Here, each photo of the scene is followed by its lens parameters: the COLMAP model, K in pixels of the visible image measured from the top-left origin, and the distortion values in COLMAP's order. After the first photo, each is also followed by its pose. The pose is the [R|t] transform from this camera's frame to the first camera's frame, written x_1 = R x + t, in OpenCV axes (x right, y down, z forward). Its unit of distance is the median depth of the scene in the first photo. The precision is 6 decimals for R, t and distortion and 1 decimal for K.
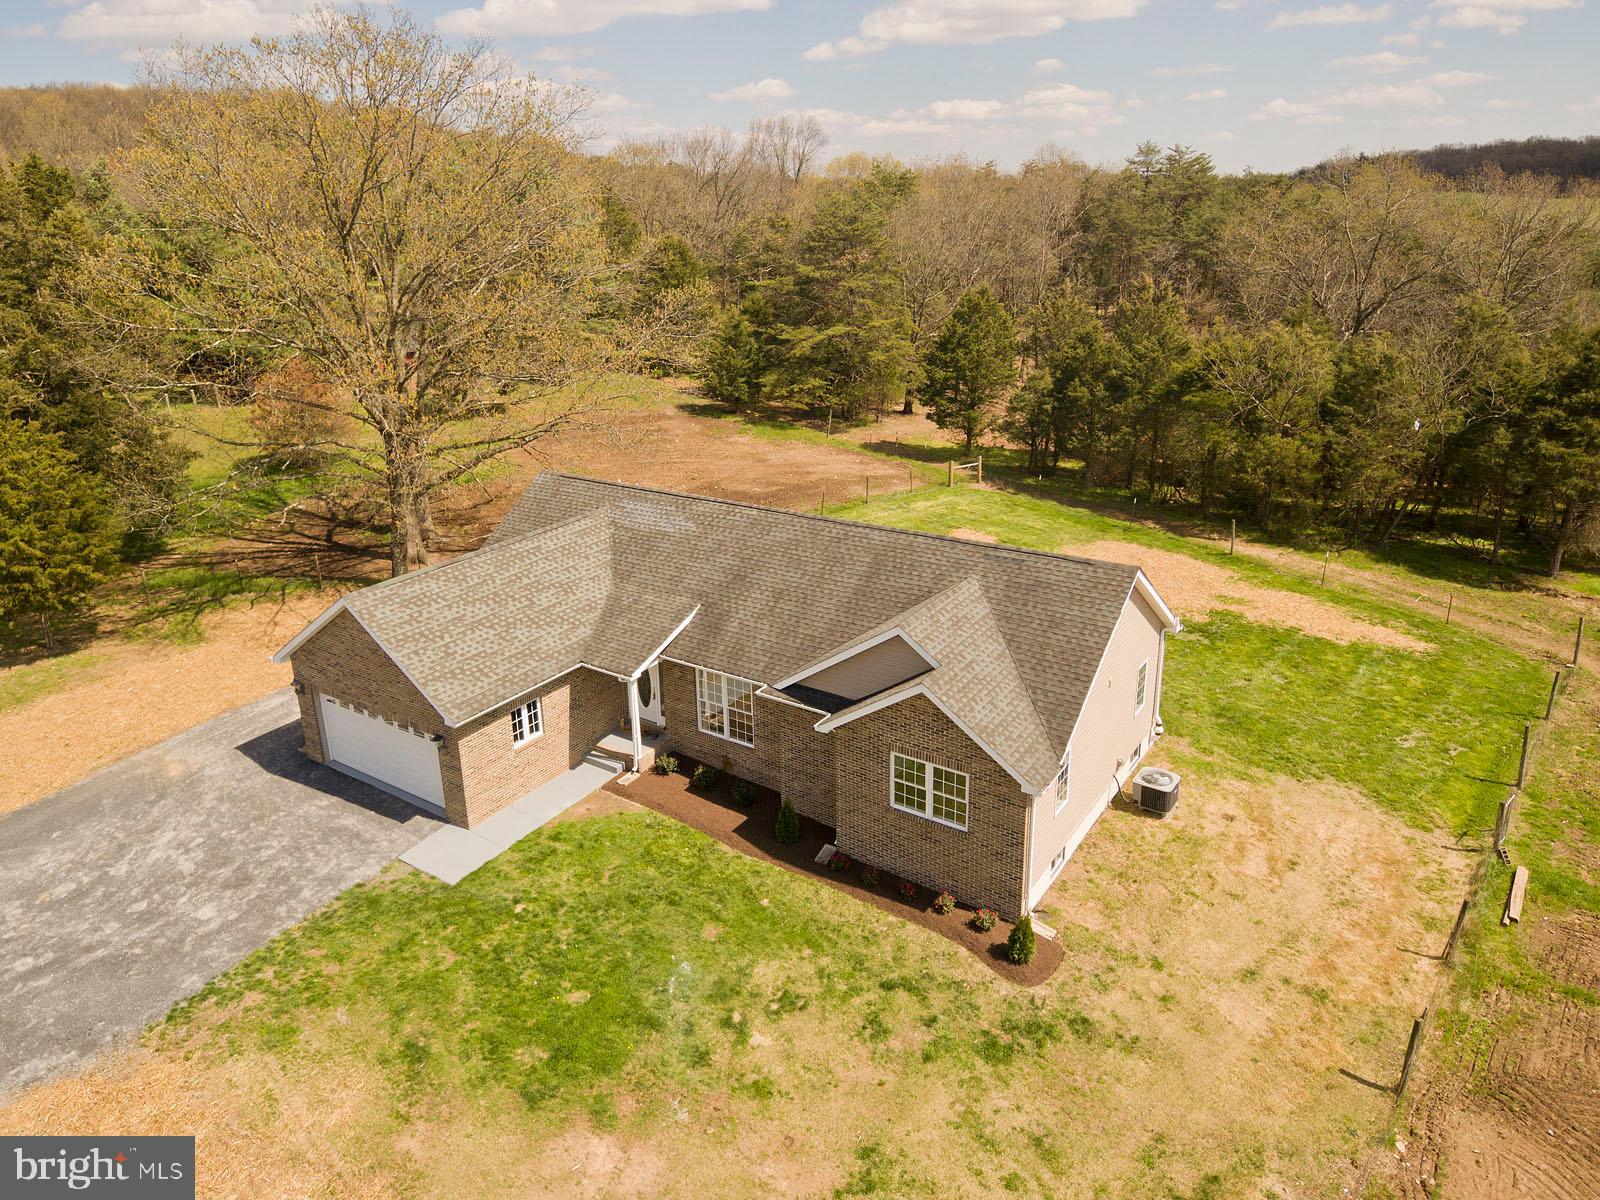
lens RADIAL K [[1063.5, 0, 759.7], [0, 1063.5, 569.6], [0, 0, 1]] dist [0.073127, -0.104812]
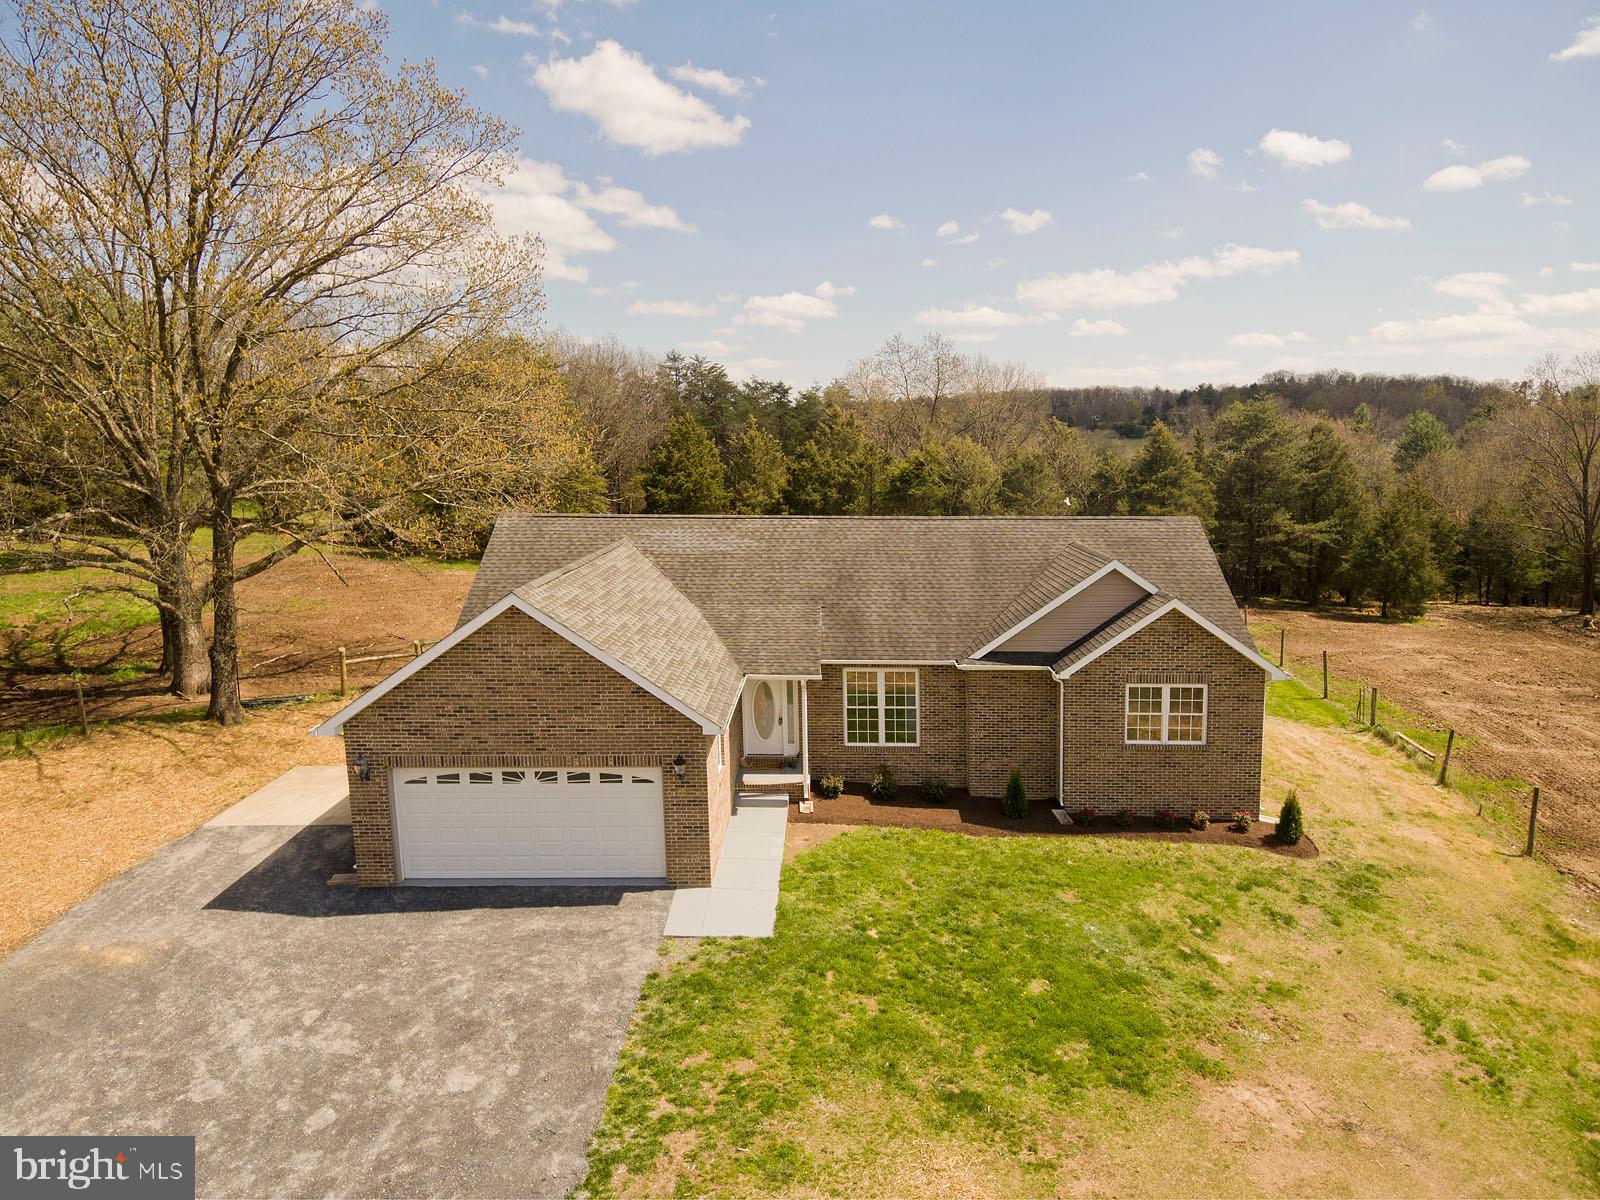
lens RADIAL K [[968.0, 0, 839.7], [0, 968.0, 539.1], [0, 0, 1]] dist [0.056082, -0.070358]
pose [[0.811446, -0.028964, 0.583710, -0.621162], [0.162839, 0.970424, -0.178217, 0.142943], [-0.561284, 0.239664, 0.792163, 0.336276]]
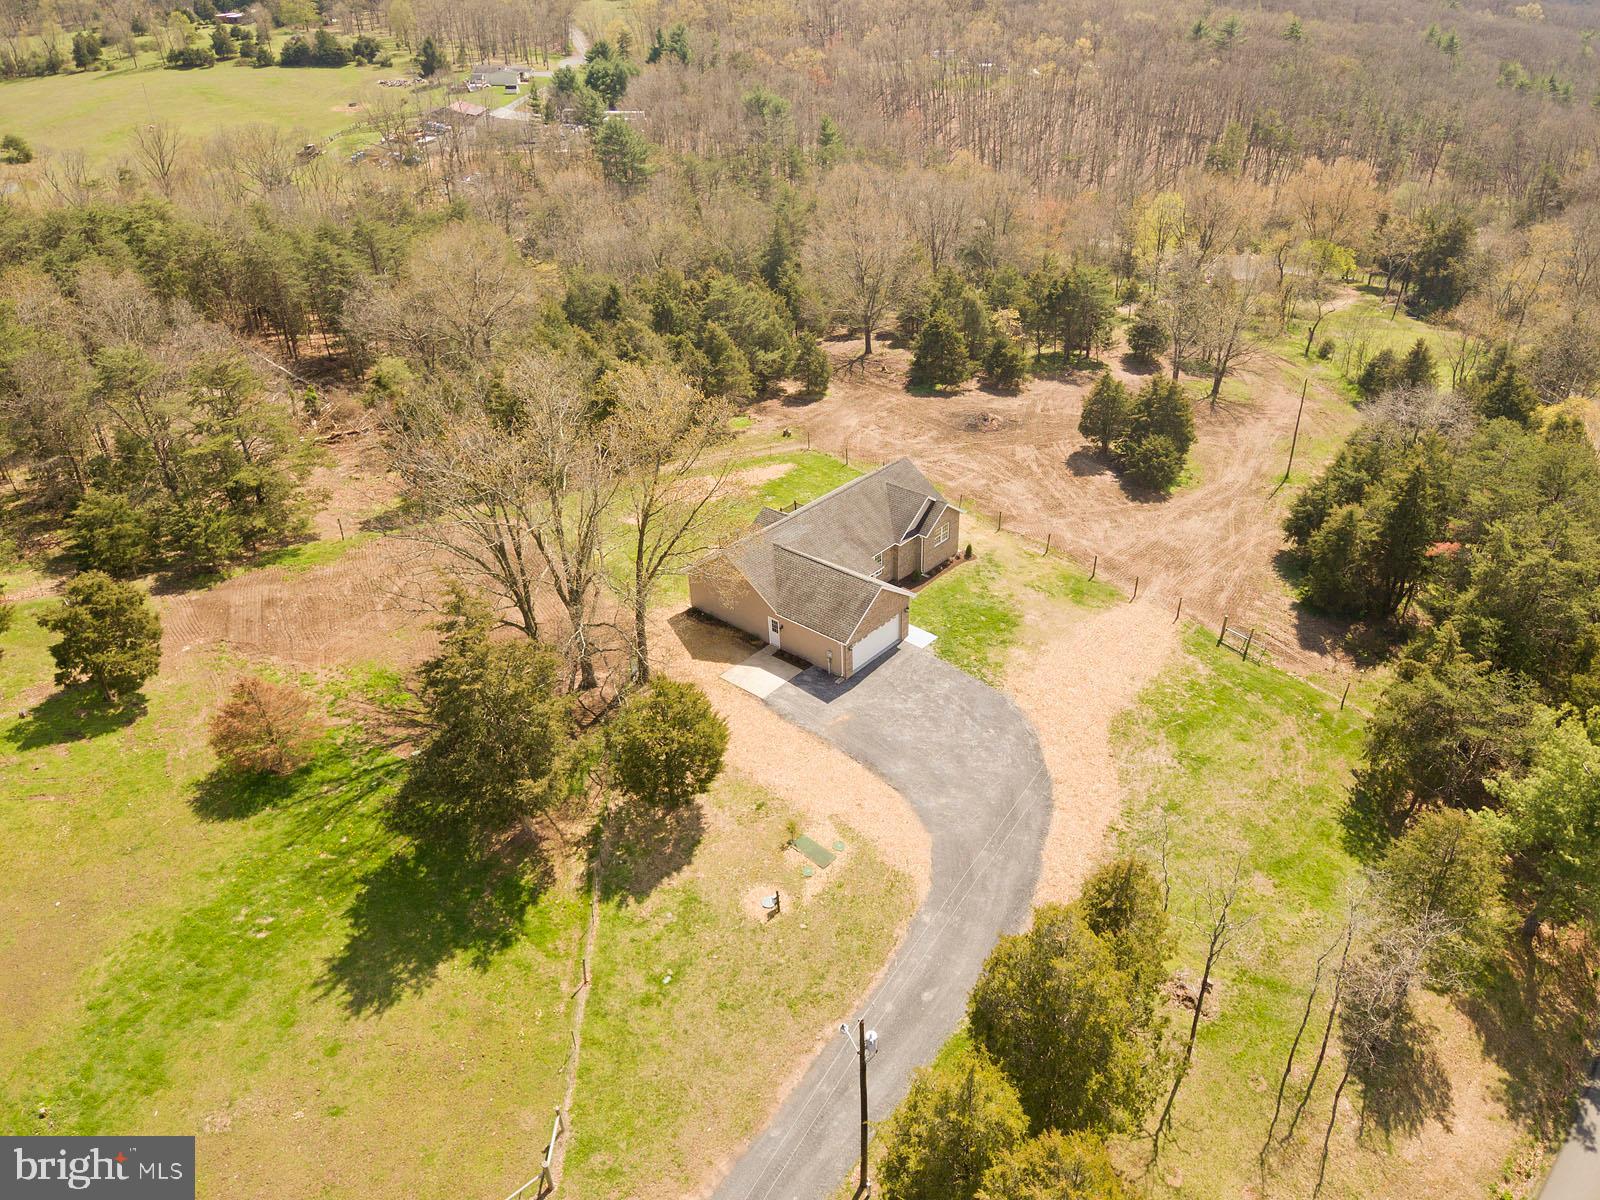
lens RADIAL K [[1043.3, 0, 876.8], [0, 1043.3, 627.2], [0, 0, 1]] dist [0.088118, -0.108429]
pose [[0.046939, -0.511315, 0.858111, -2.653774], [0.326257, 0.819792, 0.470636, -1.098655], [-0.944115, 0.257874, 0.205300, 0.534733]]
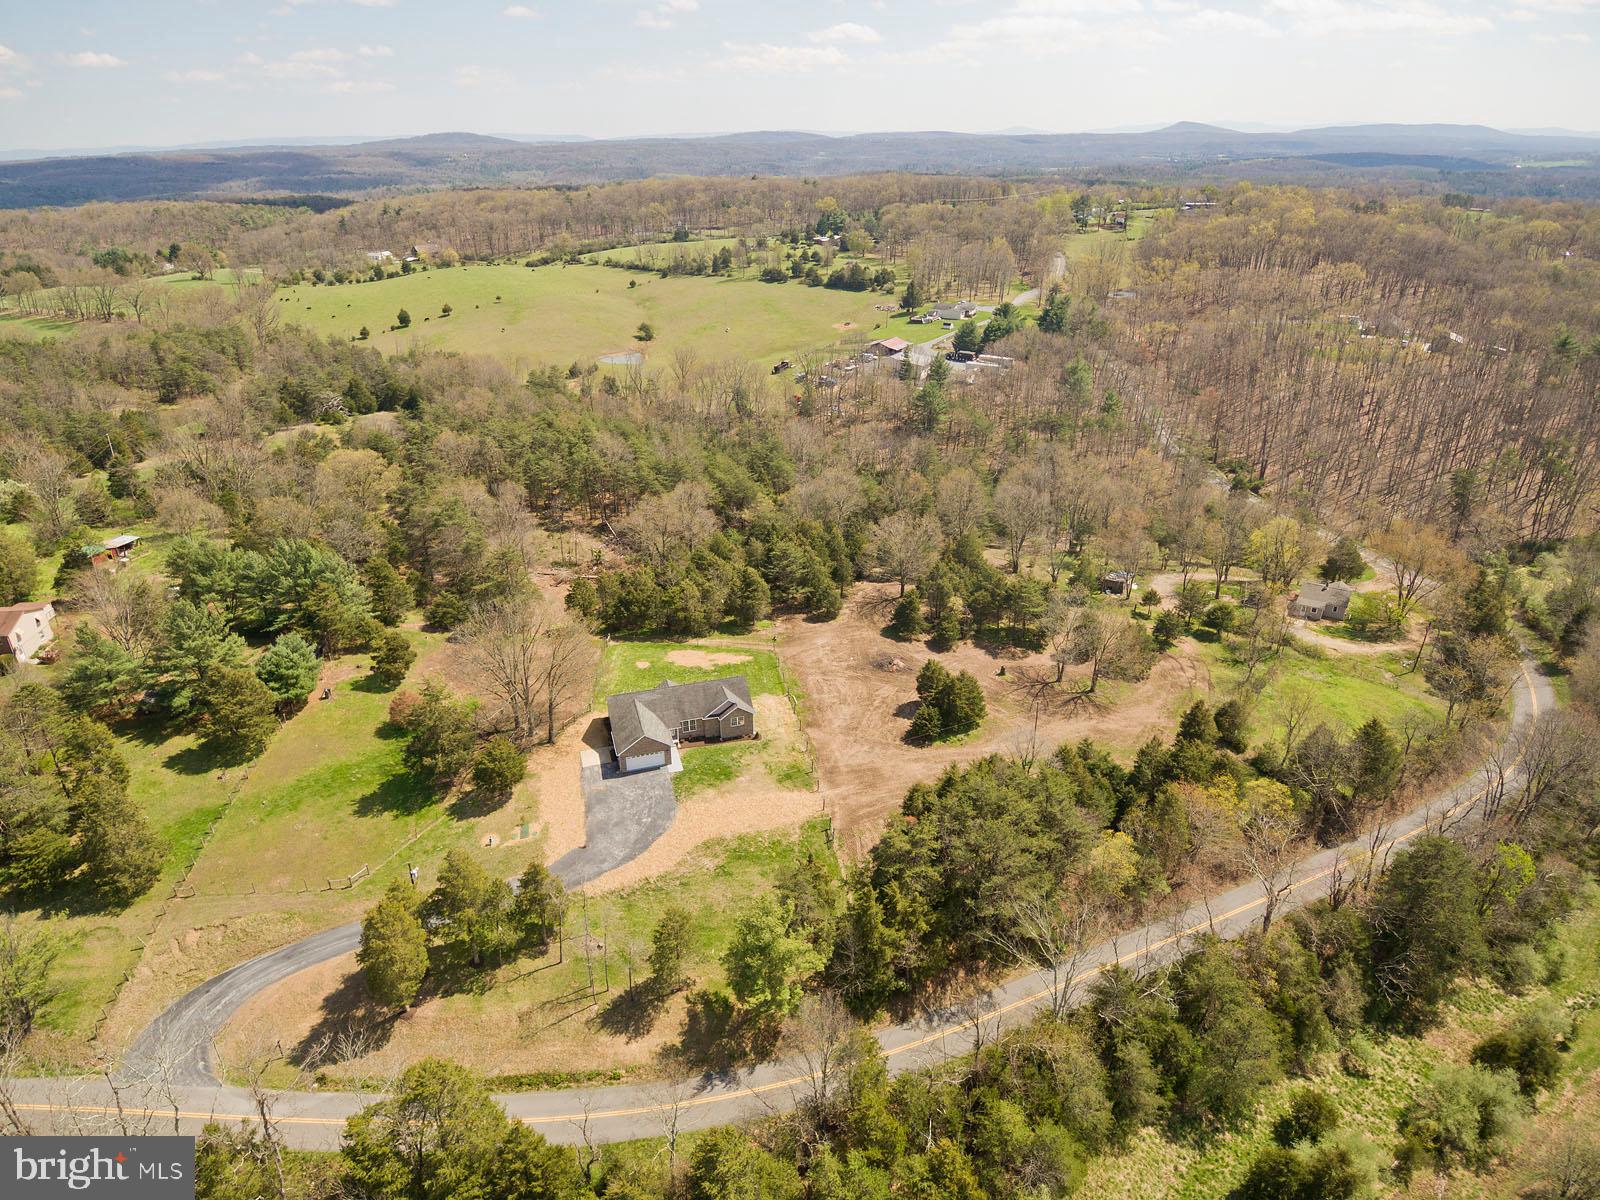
lens RADIAL K [[960.7, 0, 800.0], [0, 960.7, 600.0], [0, 0, 1]] dist [0.091060, -0.114396]
pose [[0.608592, -0.315164, 0.728208, -3.293333], [0.238650, 0.947947, 0.210816, -1.477578], [-0.756744, 0.045486, 0.652127, -2.826756]]
